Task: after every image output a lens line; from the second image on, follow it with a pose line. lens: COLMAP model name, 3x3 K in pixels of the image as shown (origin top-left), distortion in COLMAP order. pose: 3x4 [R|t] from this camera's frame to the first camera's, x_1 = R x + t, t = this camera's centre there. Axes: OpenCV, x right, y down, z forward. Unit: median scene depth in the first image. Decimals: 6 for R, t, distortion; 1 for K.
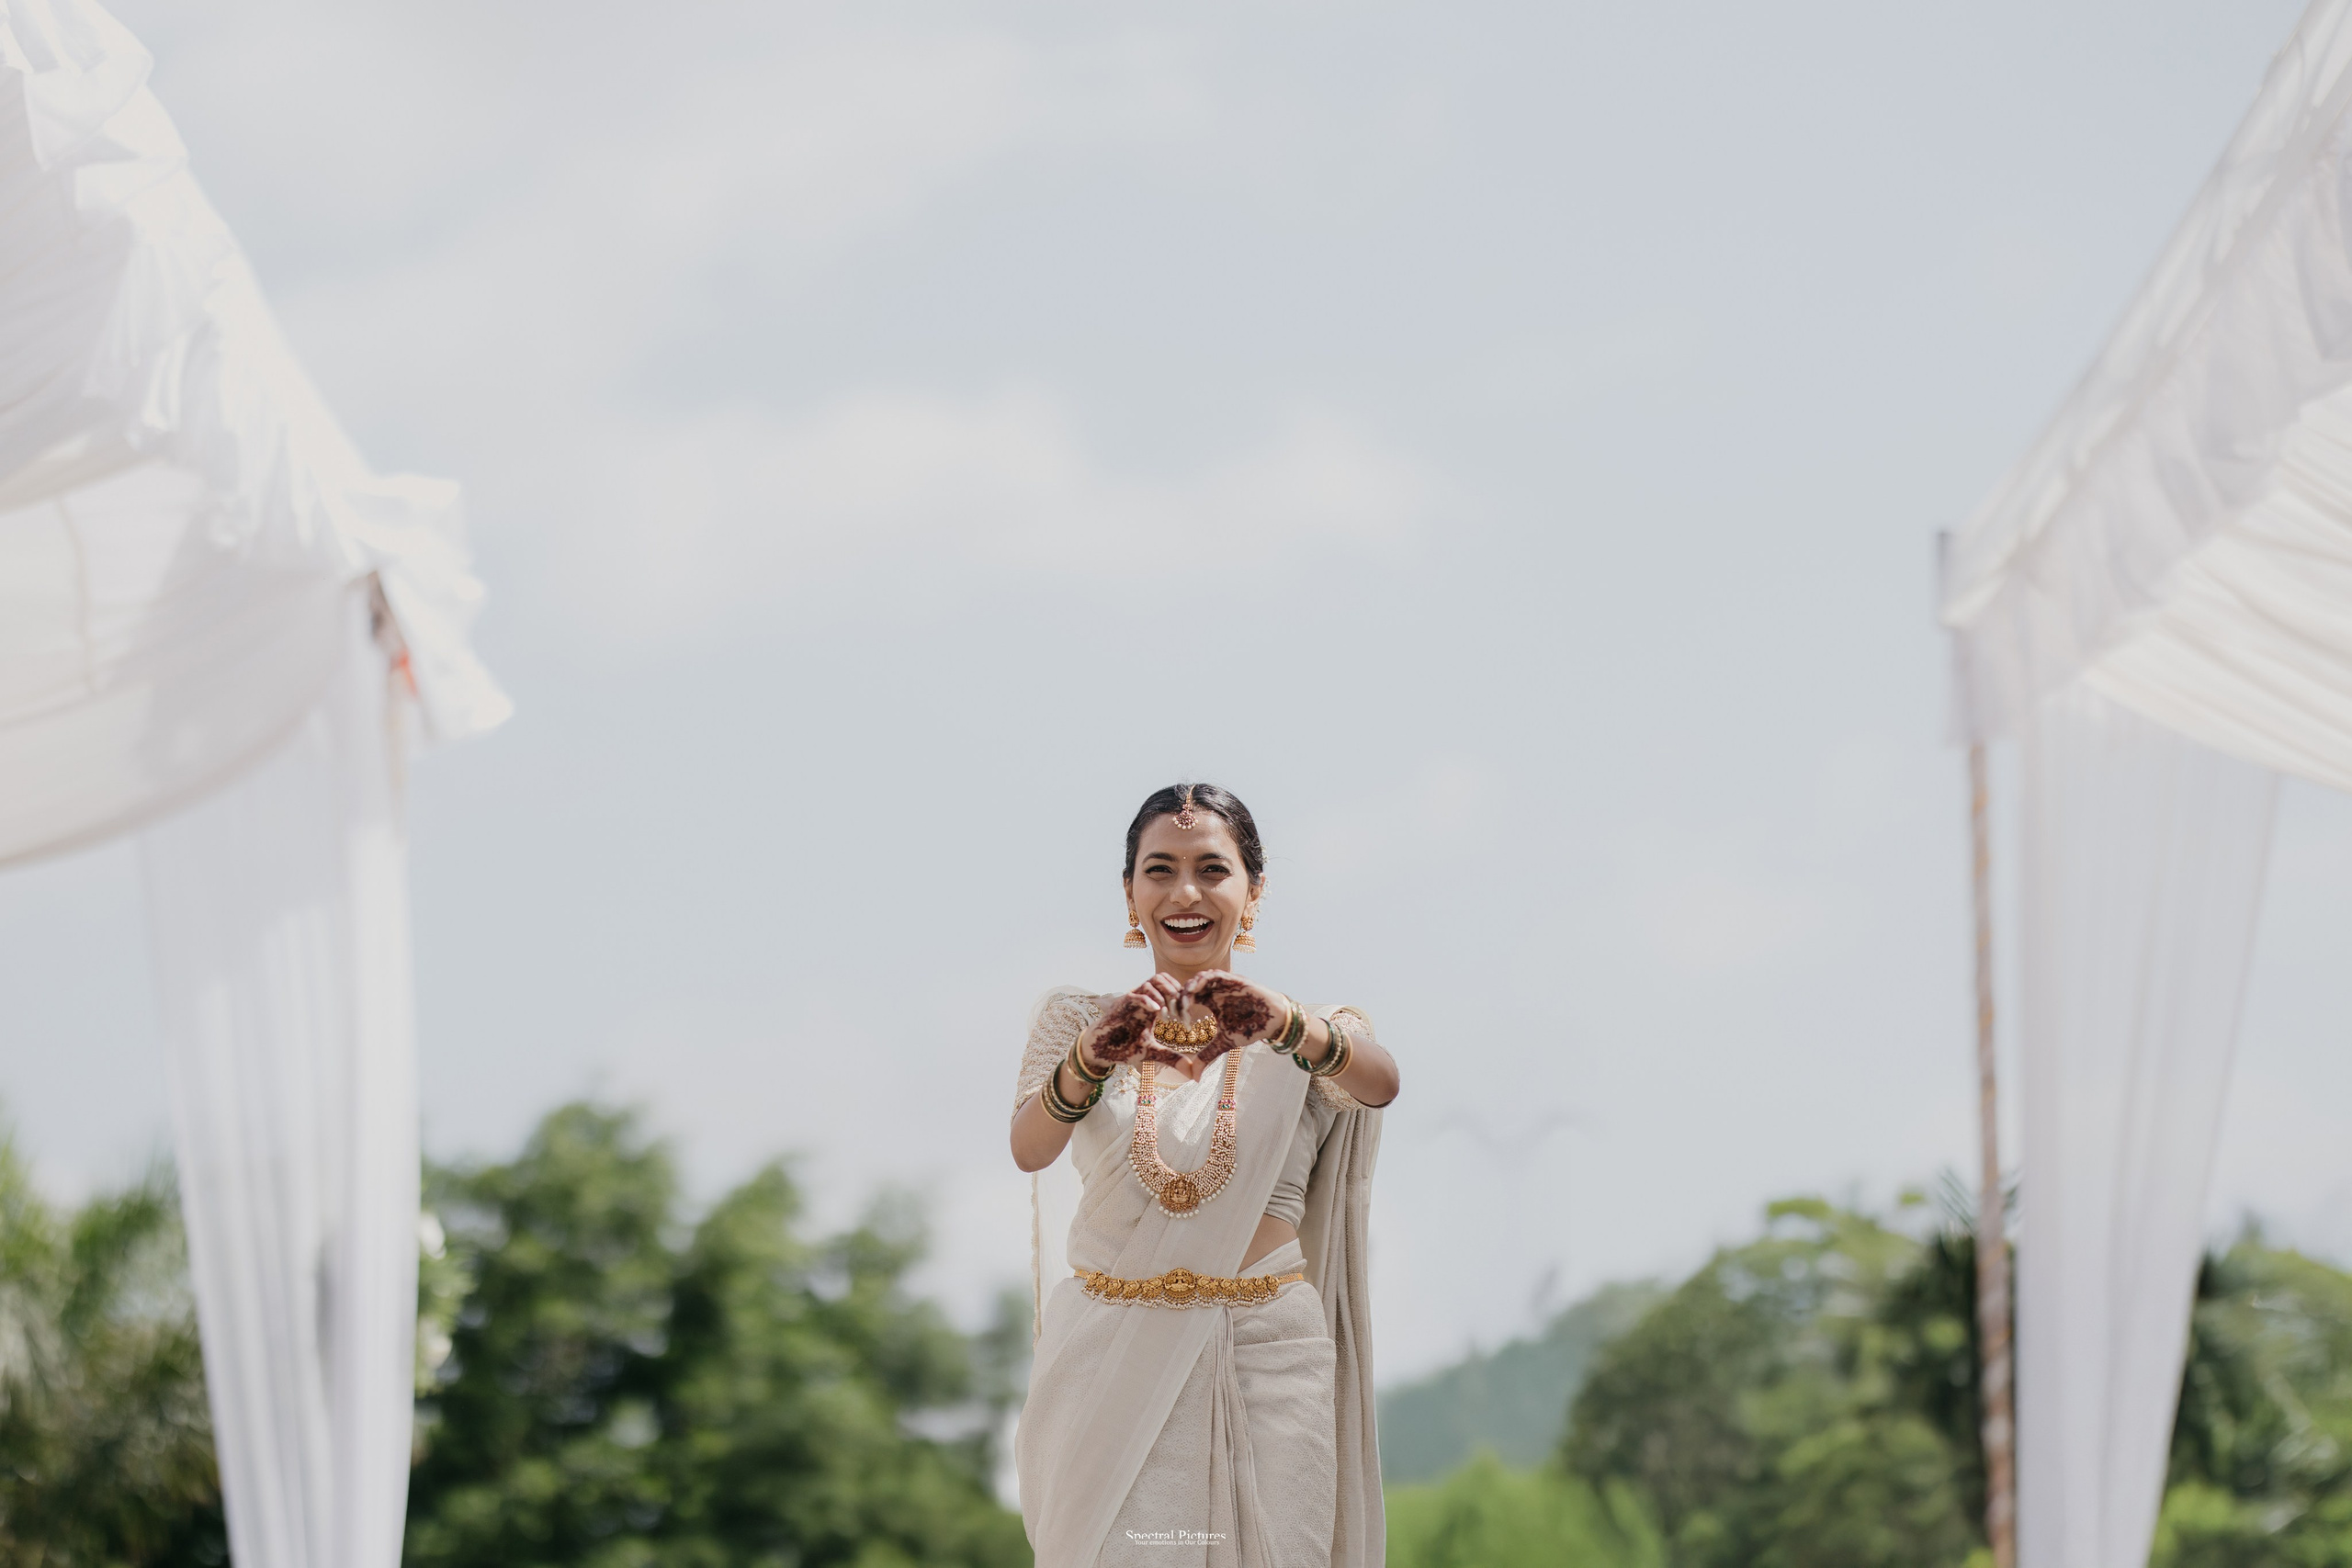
lens RADIAL K [[5684.7, 0, 1259.2], [0, 5684.7, 794.8], [0, 0, 1]] dist [0.139057, 0.000000]
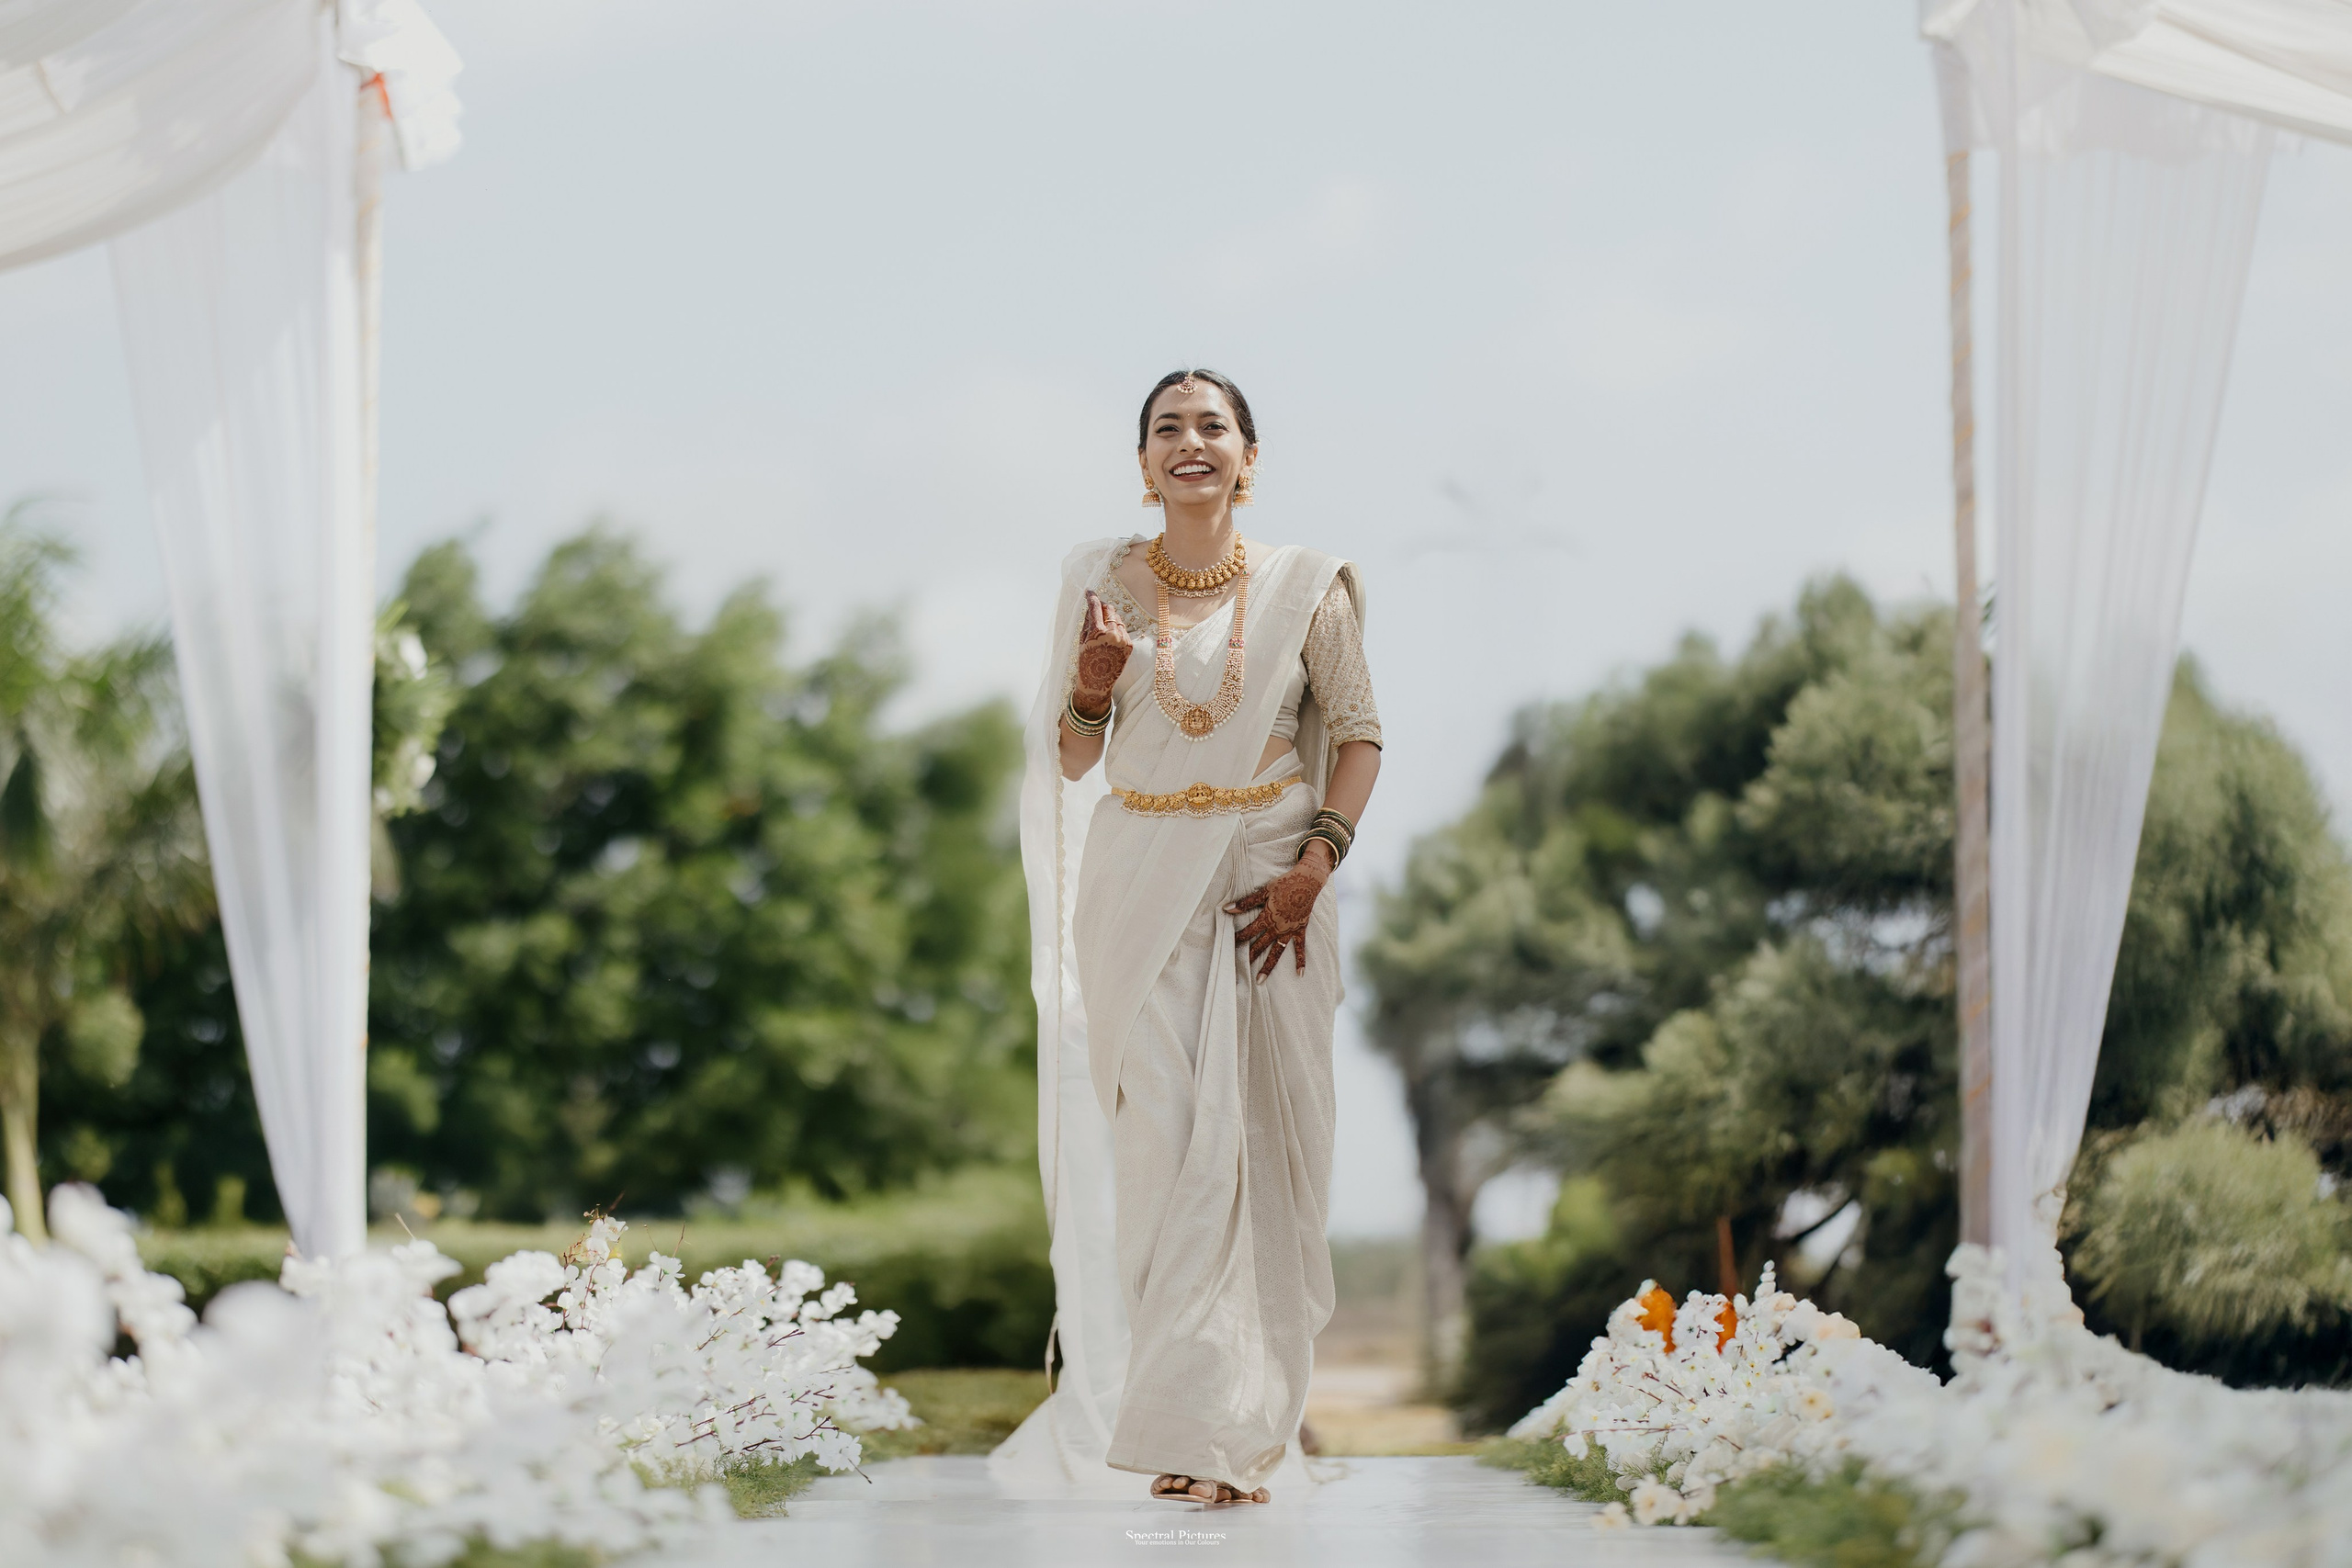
lens RADIAL K [[5684.7, 0, 1211.4], [0, 5684.7, 849.9], [0, 0, 1]] dist [0.139057, 0.000000]
pose [[0.999915, -0.011798, -0.005518, -0.002873], [0.012338, 0.993740, 0.111037, -0.030338], [0.004174, -0.111096, 0.993801, -0.190487]]
